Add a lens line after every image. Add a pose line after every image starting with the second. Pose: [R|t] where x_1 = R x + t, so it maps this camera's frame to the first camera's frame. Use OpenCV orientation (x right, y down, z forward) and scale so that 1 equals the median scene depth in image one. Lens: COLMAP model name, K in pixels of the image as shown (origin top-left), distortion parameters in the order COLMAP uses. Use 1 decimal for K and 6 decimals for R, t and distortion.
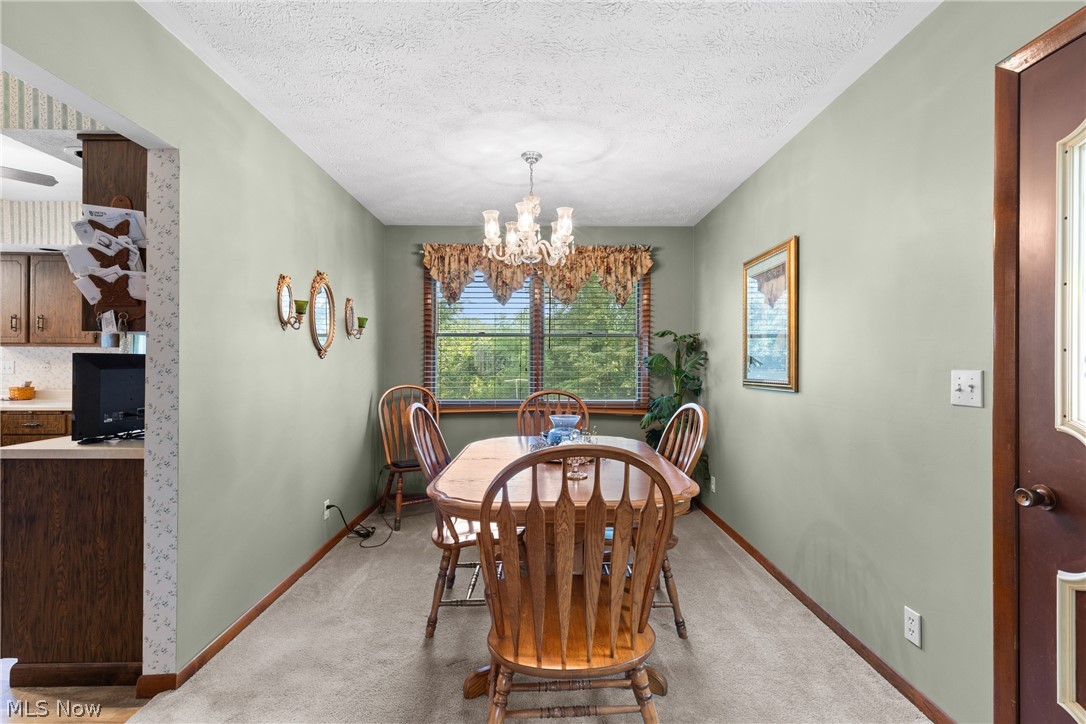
lens RADIAL K [[486.9, 0, 543.9], [0, 486.9, 361.9], [0, 0, 1]] dist [0.003877, -0.001115]
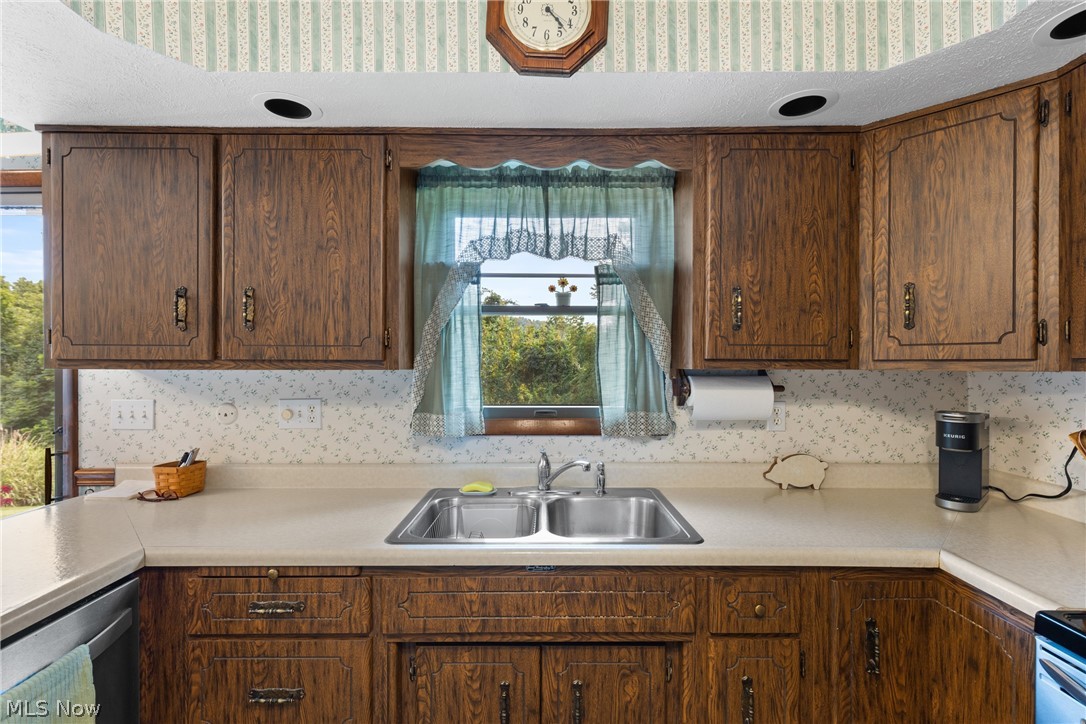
lens RADIAL K [[486.9, 0, 539.5], [0, 486.9, 365.2], [0, 0, 1]] dist [0.003877, -0.001115]
pose [[0.999854, -0.003331, -0.016741, -0.793056], [0.003344, 0.999994, 0.000781, -0.034557], [0.016738, -0.000837, 0.999860, 0.616575]]
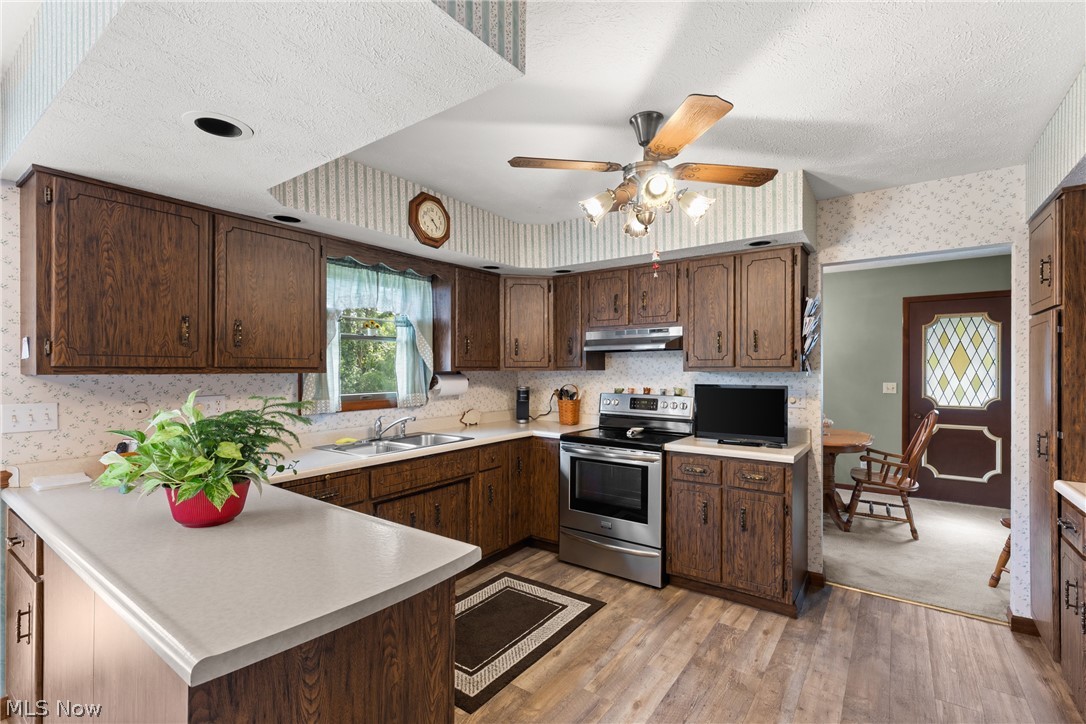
lens RADIAL K [[486.9, 0, 538.6], [0, 486.9, 367.5], [0, 0, 1]] dist [0.003877, -0.001115]
pose [[0.603973, -0.004766, 0.796990, -1.278636], [0.005650, 0.999983, 0.001698, -0.037670], [-0.796984, 0.003477, 0.603990, 0.356978]]
